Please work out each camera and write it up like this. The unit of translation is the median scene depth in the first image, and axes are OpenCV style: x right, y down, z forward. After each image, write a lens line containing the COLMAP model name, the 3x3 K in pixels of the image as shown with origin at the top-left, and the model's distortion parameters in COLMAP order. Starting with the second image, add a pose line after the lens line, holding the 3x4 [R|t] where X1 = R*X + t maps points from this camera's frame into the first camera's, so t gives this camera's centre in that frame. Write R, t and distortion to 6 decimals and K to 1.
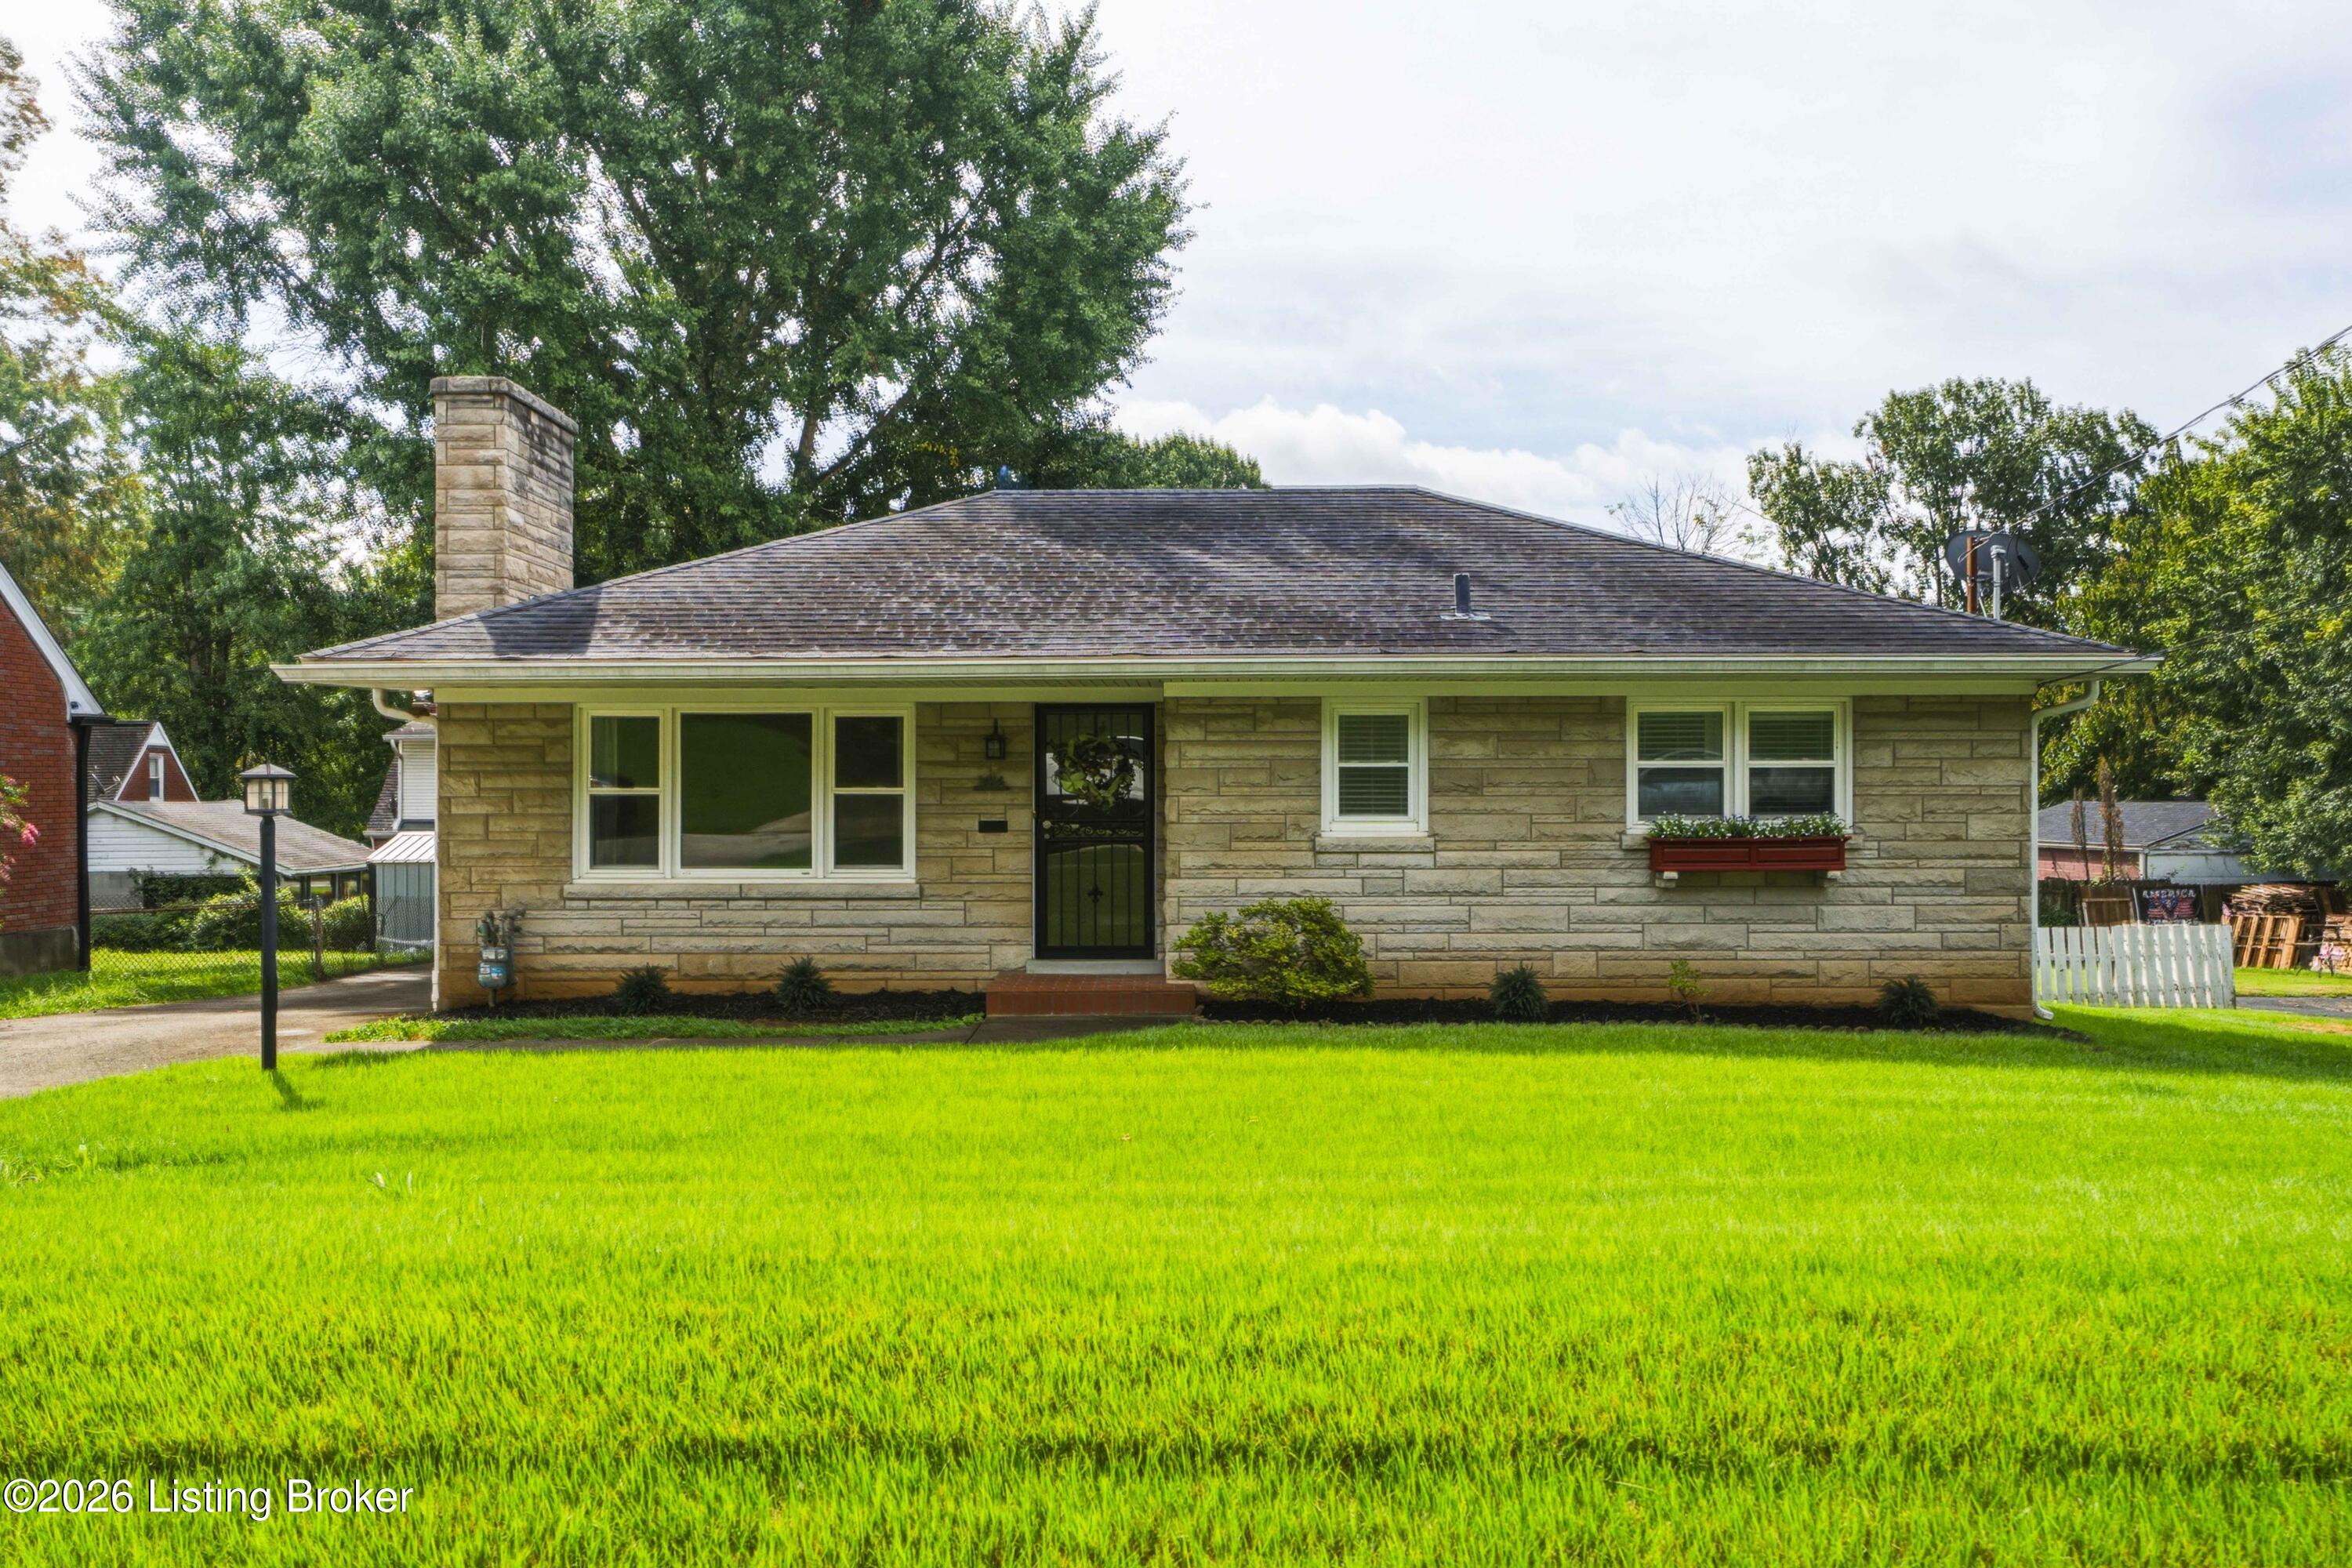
lens RADIAL K [[1754.1, 0, 1176.0], [0, 1754.1, 784.0], [0, 0, 1]] dist [-0.019539, -0.002203]
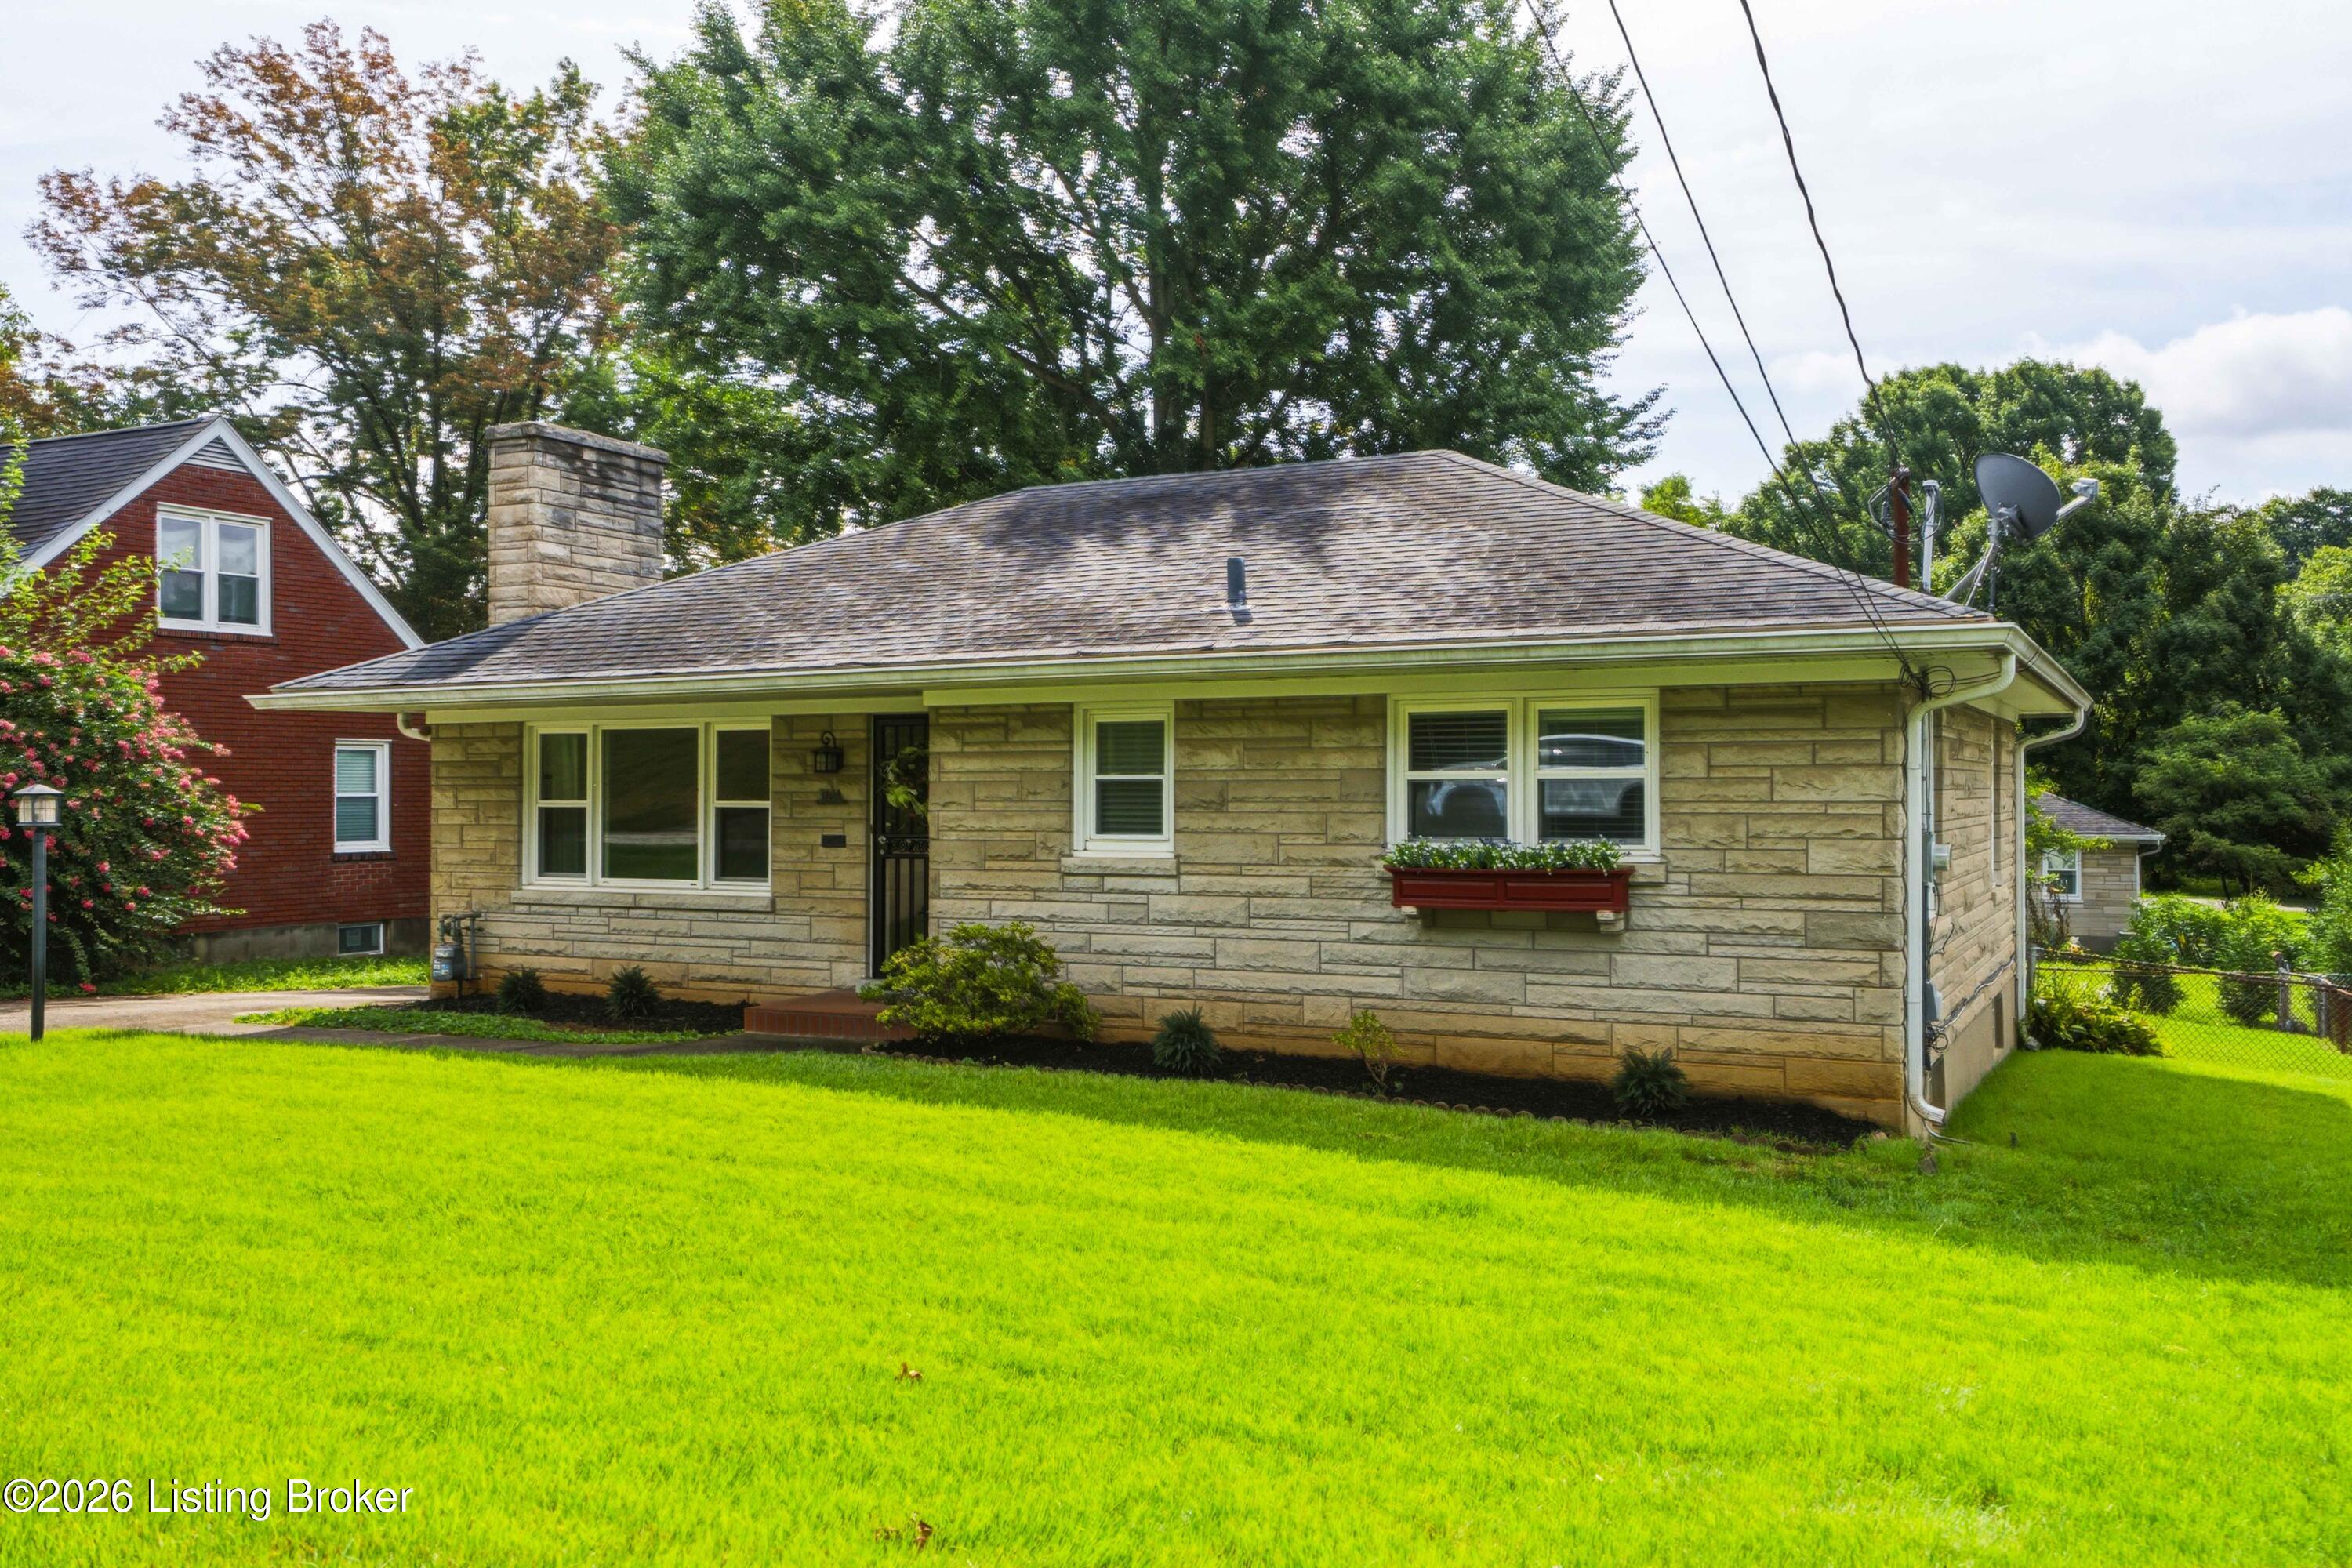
lens RADIAL K [[1937.2, 0, 1176.0], [0, 1937.2, 784.0], [0, 0, 1]] dist [-0.016914, -0.006700]
pose [[0.887433, -0.002136, -0.460933, 0.591482], [0.002207, 0.999997, -0.000383, -0.007173], [0.460932, -0.000677, 0.887435, 0.134022]]
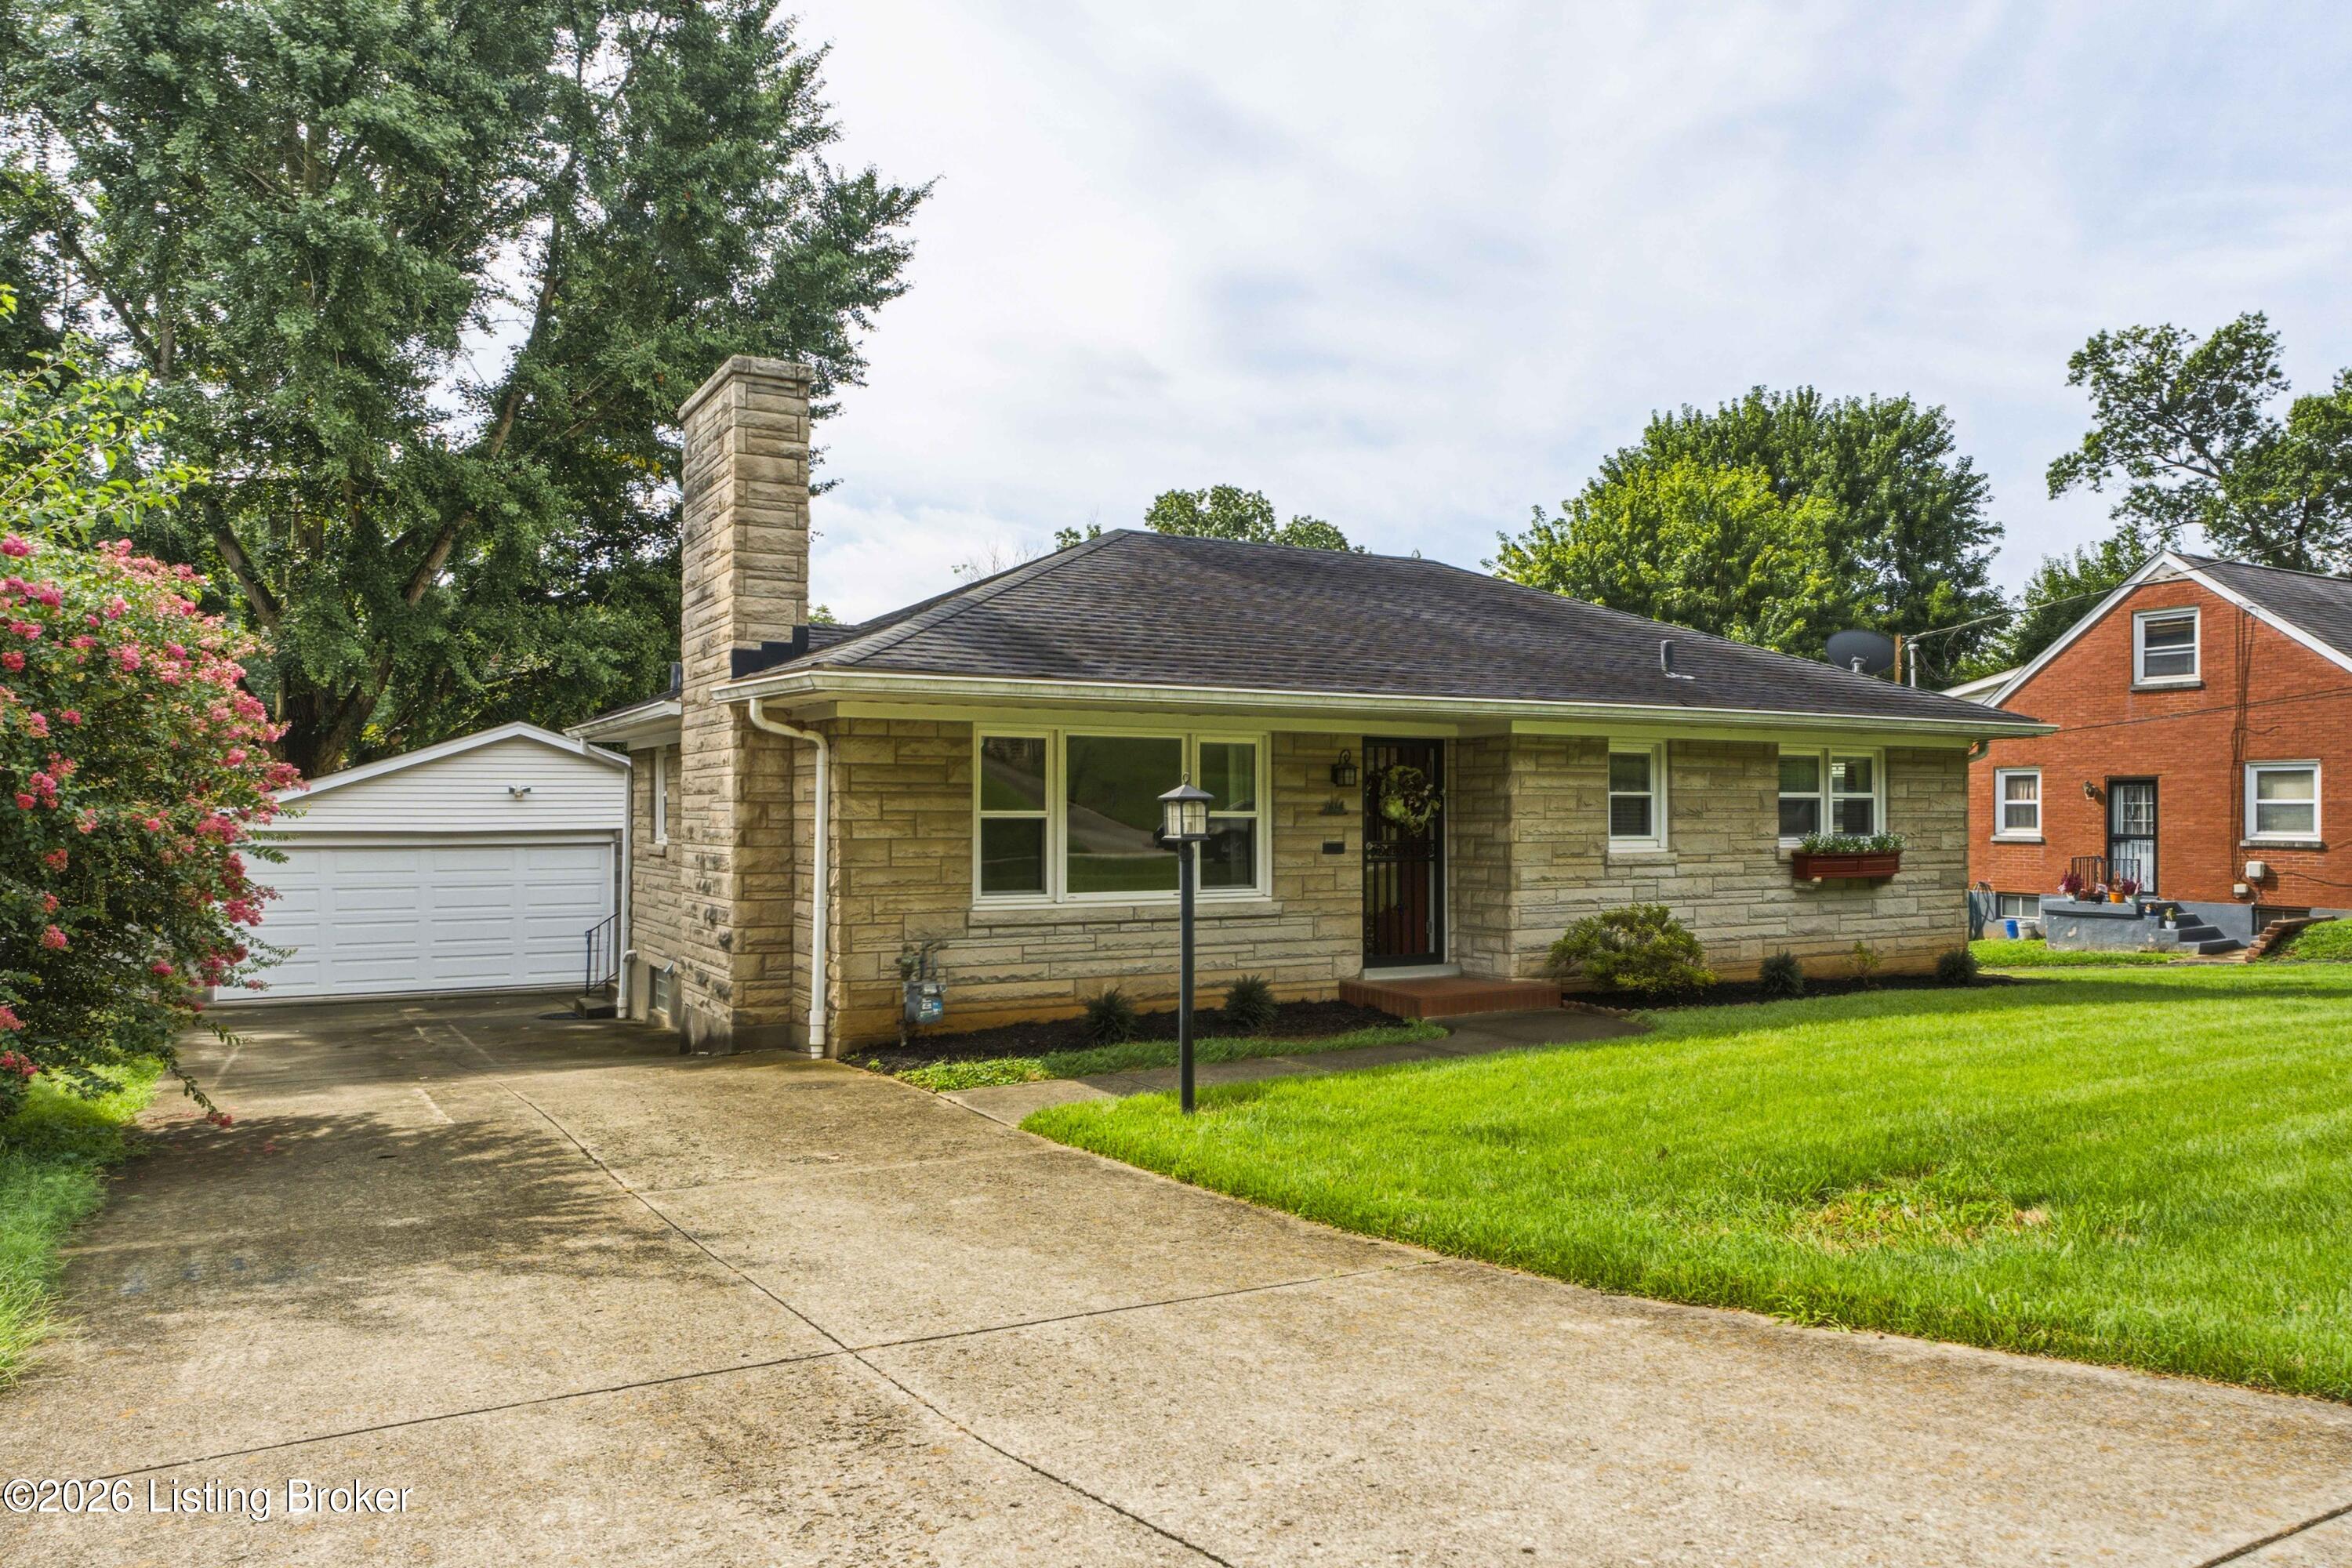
lens RADIAL K [[1576.9, 0, 1176.0], [0, 1576.9, 784.0], [0, 0, 1]] dist [-0.036551, -0.002346]
pose [[0.866421, 0.011538, 0.499182, -0.711532], [-0.003920, 0.999859, -0.016306, 0.001250], [-0.499299, 0.012171, 0.866344, 0.209868]]
